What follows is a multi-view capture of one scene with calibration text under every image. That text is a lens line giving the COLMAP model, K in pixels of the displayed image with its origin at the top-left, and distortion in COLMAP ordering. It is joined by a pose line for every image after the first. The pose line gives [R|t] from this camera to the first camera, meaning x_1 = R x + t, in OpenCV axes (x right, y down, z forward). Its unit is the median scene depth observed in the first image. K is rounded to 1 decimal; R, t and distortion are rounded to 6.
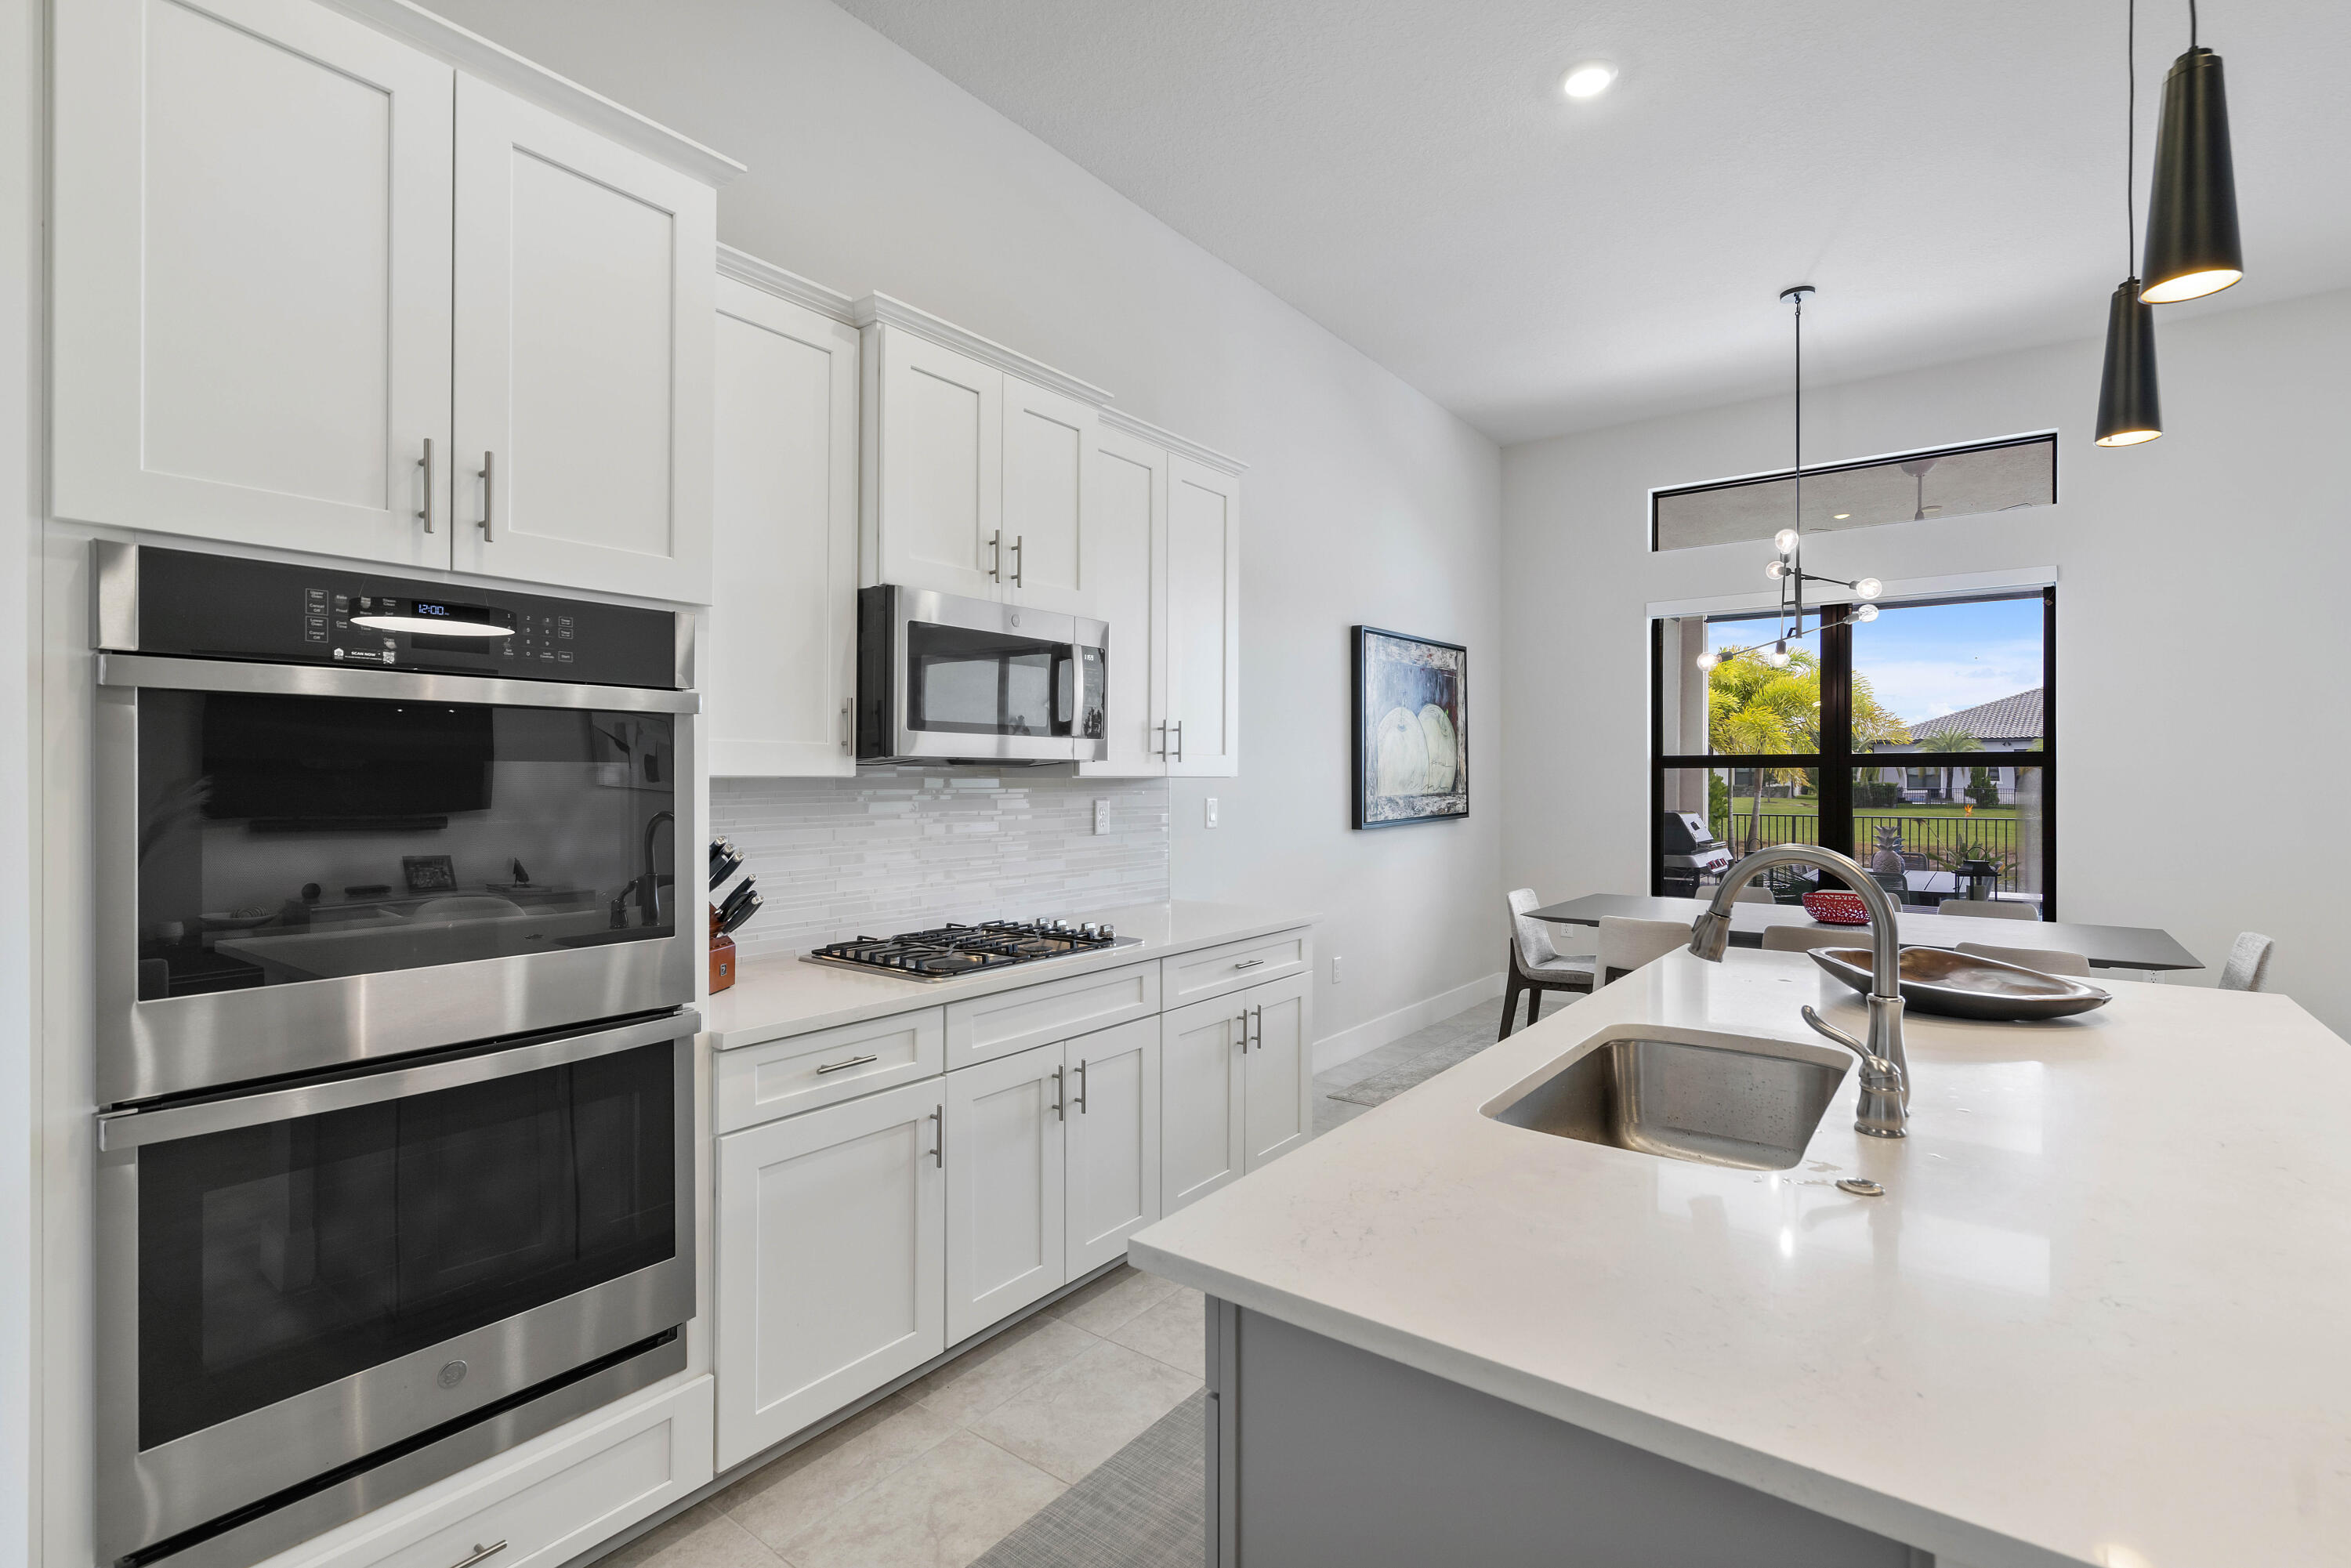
lens RADIAL K [[1077.0, 0, 1173.6], [0, 1077.0, 786.2], [0, 0, 1]] dist [-0.000388, 0.001233]
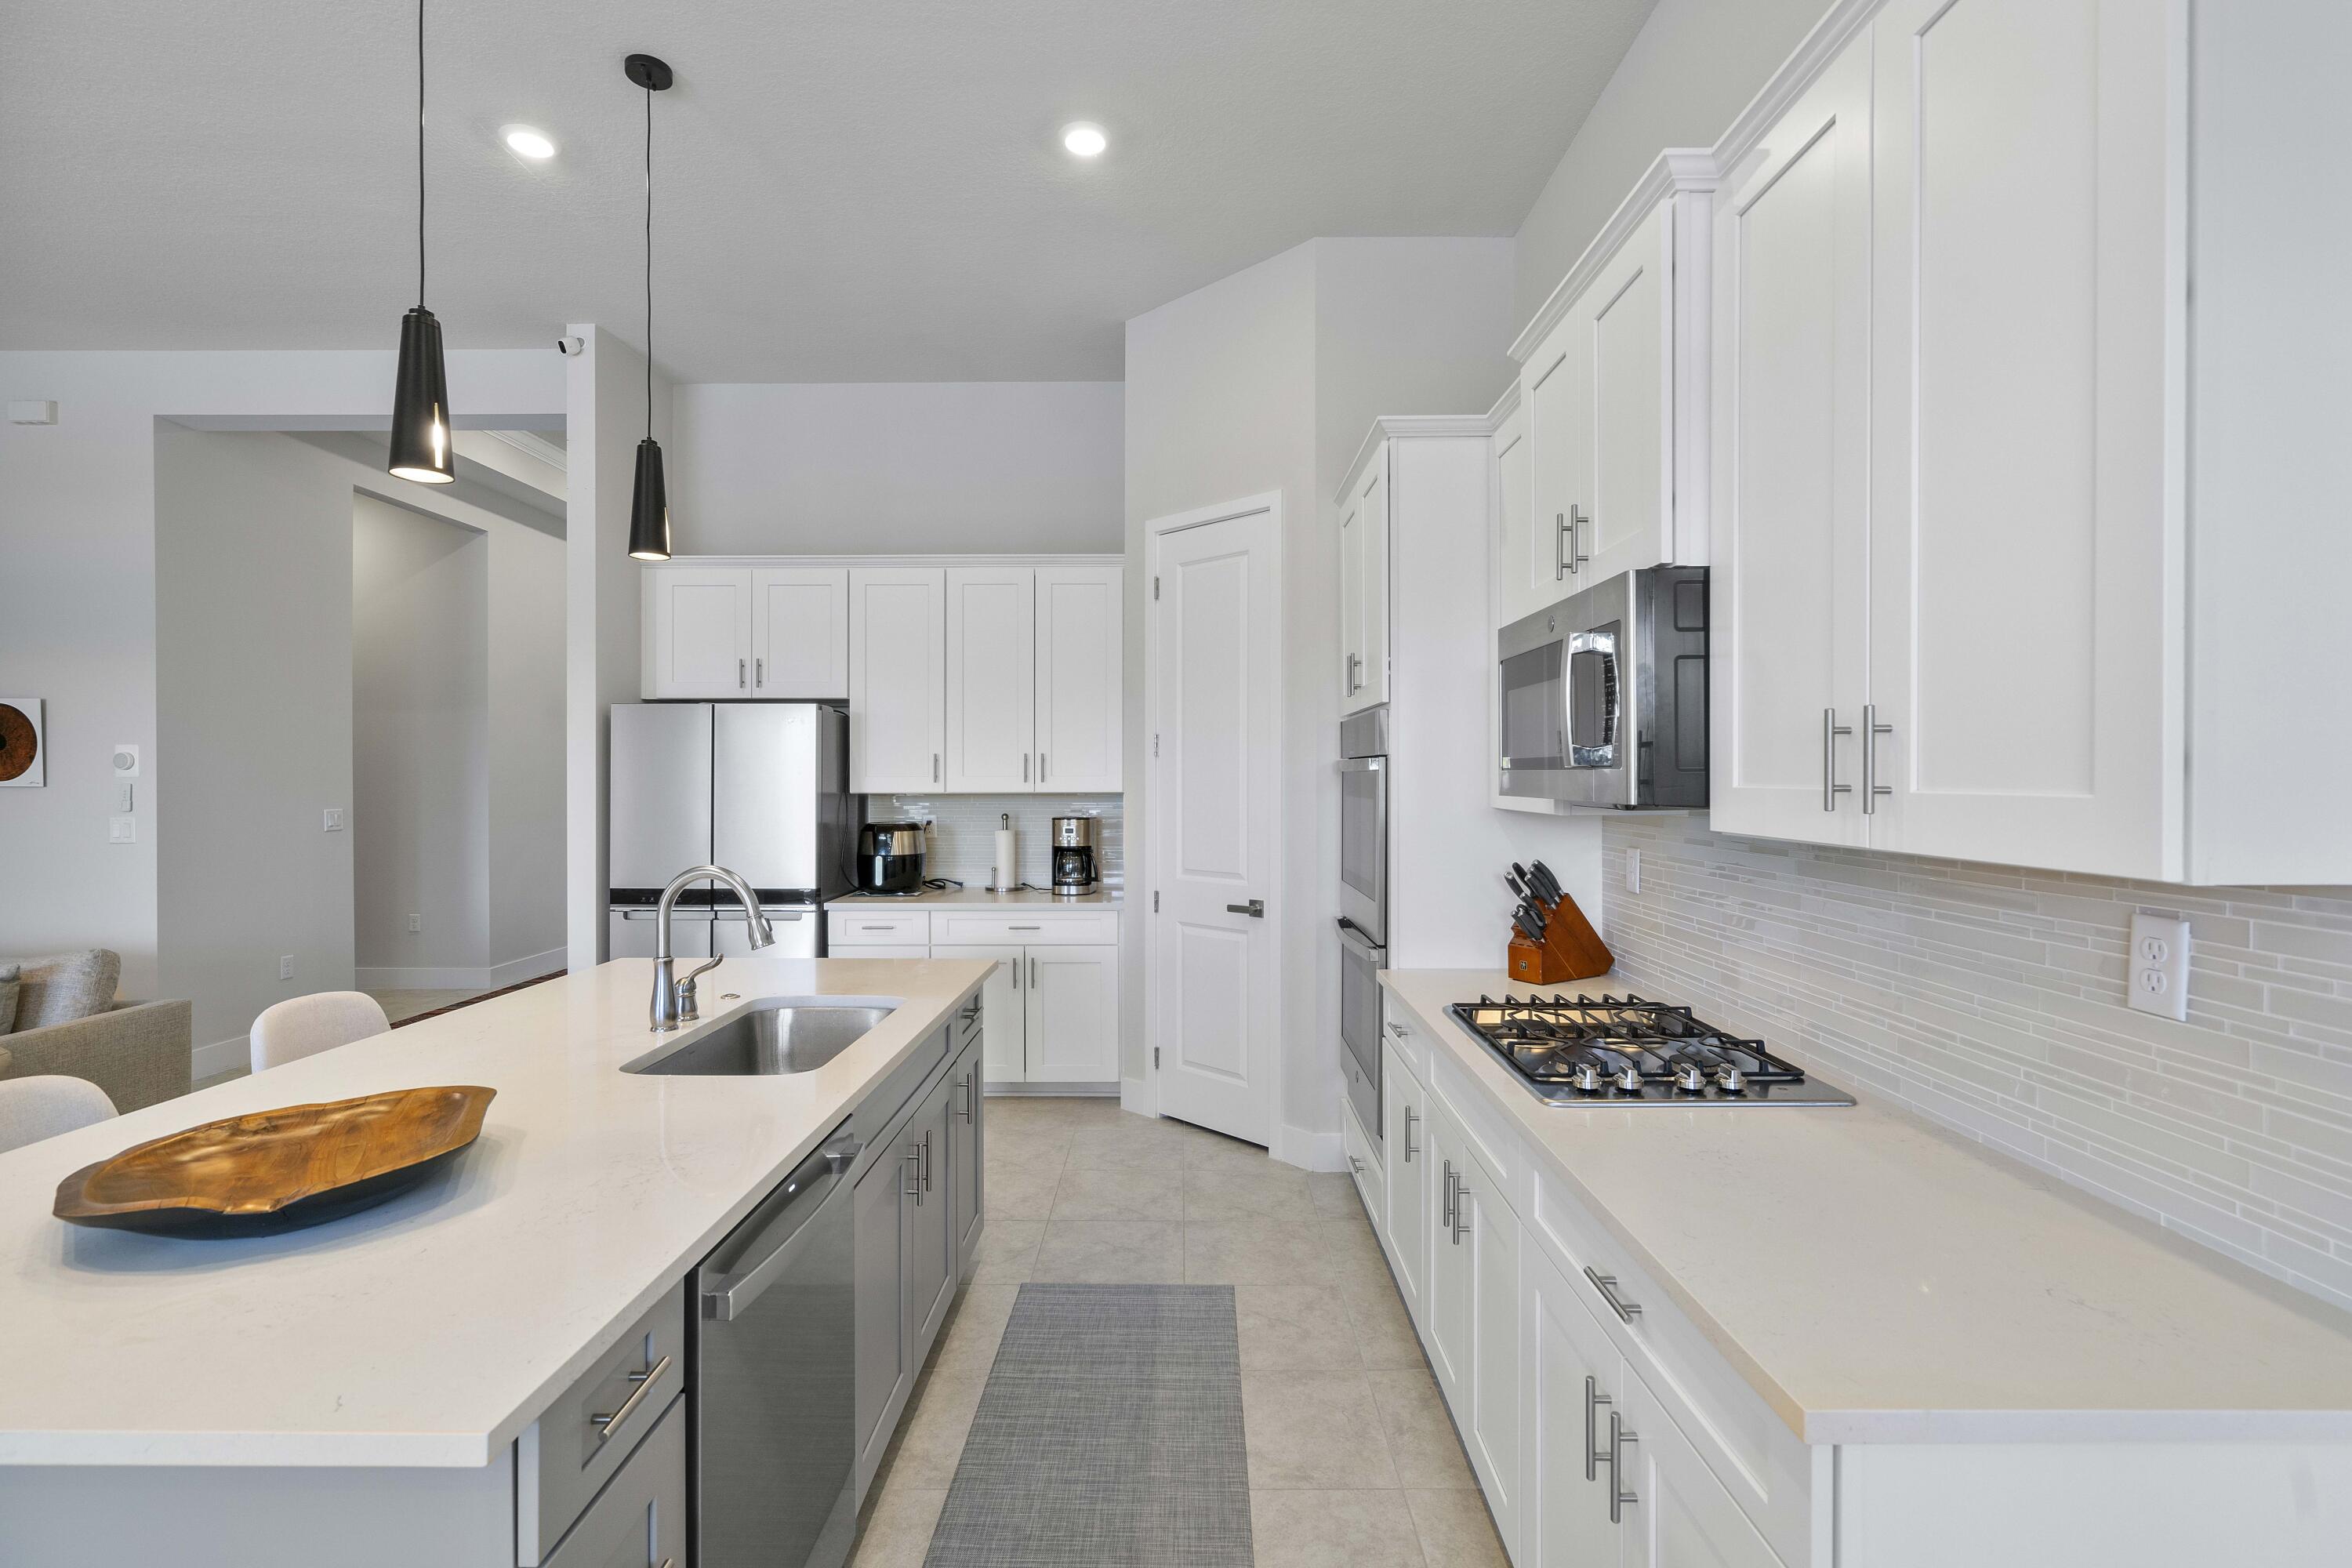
lens RADIAL K [[1077.5, 0, 1184.7], [0, 1077.5, 777.2], [0, 0, 1]] dist [-0.000388, 0.001233]
pose [[-0.797199, 0.007665, -0.603667, 0.627945], [0.003499, 0.999961, 0.008076, -0.057695], [0.603706, 0.004326, -0.797195, 1.707783]]
